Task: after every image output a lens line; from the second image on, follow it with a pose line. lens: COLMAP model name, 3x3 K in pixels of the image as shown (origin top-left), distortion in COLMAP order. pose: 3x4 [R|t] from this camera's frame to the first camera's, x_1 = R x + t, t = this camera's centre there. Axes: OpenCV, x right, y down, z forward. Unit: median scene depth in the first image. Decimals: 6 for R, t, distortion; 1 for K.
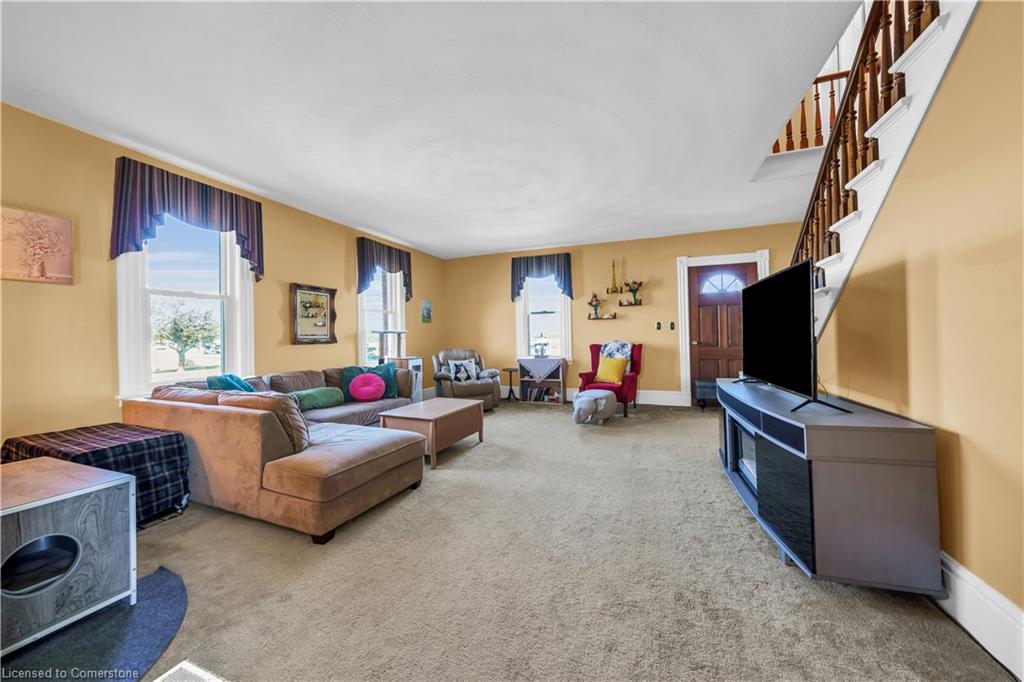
lens RADIAL K [[363.8, 0, 510.9], [0, 363.8, 332.7], [0, 0, 1]] dist [-0.001200, -0.000047]
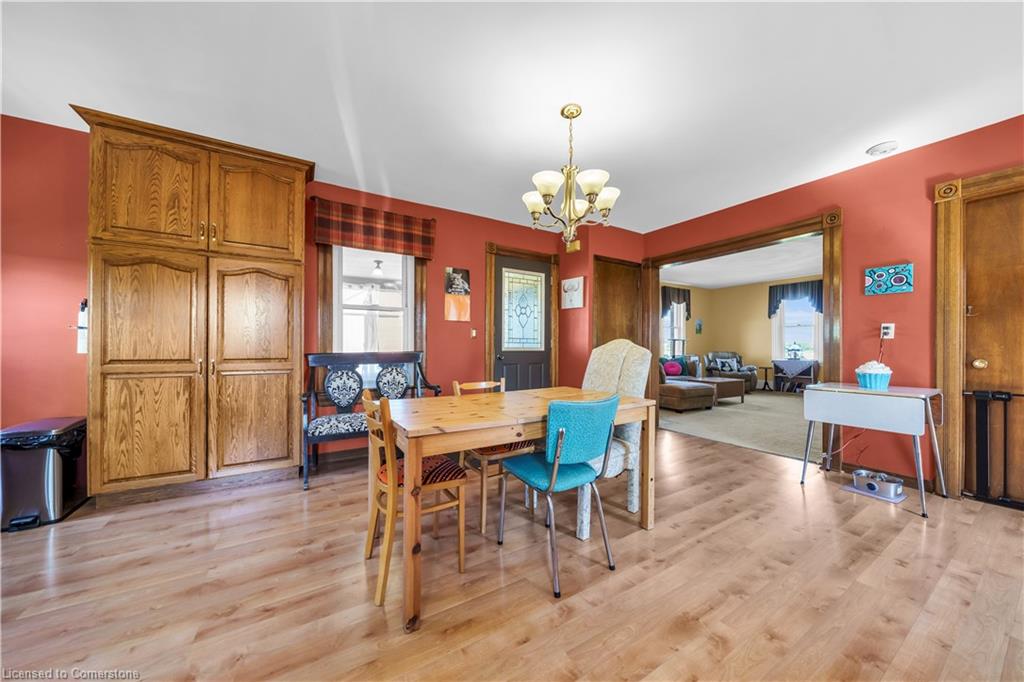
lens RADIAL K [[351.4, 0, 514.2], [0, 351.4, 344.2], [0, 0, 1]] dist [-0.005718, -0.000074]
pose [[0.800432, 0.017800, -0.599159, 0.030402], [-0.010391, 0.999821, 0.015821, 0.000942], [0.599333, -0.006438, 0.800474, -0.668620]]
